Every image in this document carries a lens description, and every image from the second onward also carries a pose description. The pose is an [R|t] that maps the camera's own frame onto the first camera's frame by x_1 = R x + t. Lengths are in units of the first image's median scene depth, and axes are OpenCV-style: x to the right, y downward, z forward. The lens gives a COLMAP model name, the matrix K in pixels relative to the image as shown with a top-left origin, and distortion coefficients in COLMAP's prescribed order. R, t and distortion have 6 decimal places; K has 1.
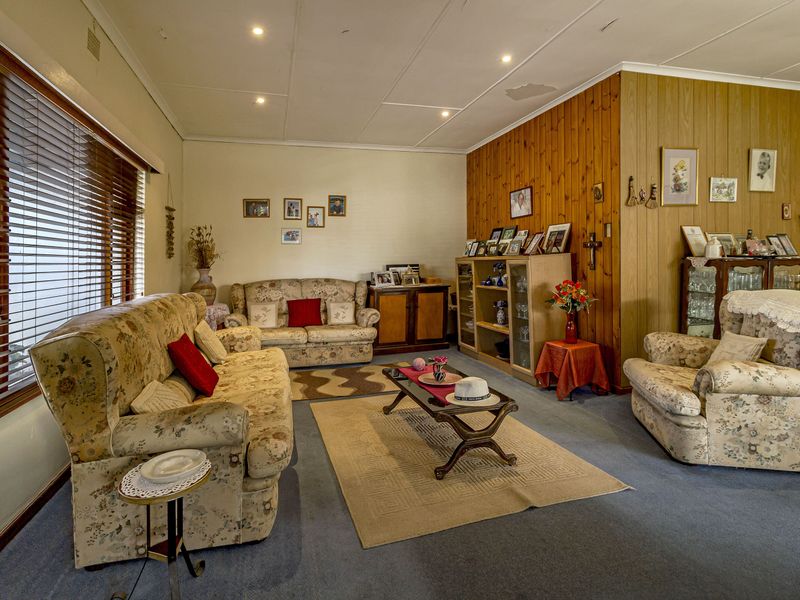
lens RADIAL K [[427.2, 0, 397.7], [0, 427.2, 303.4], [0, 0, 1]] dist [0.005870, -0.000254]
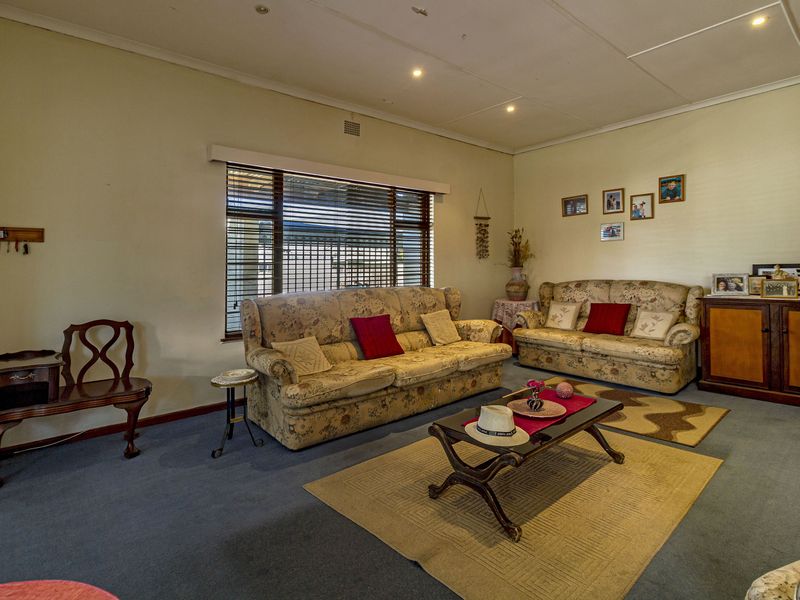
lens RADIAL K [[427.2, 0, 400.4], [0, 427.2, 299.1], [0, 0, 1]] dist [0.005870, -0.000254]
pose [[0.419013, 0.075767, -0.904814, 0.394125], [-0.081217, 0.995645, 0.045762, -0.023785], [0.904341, 0.054311, 0.423342, 0.238193]]
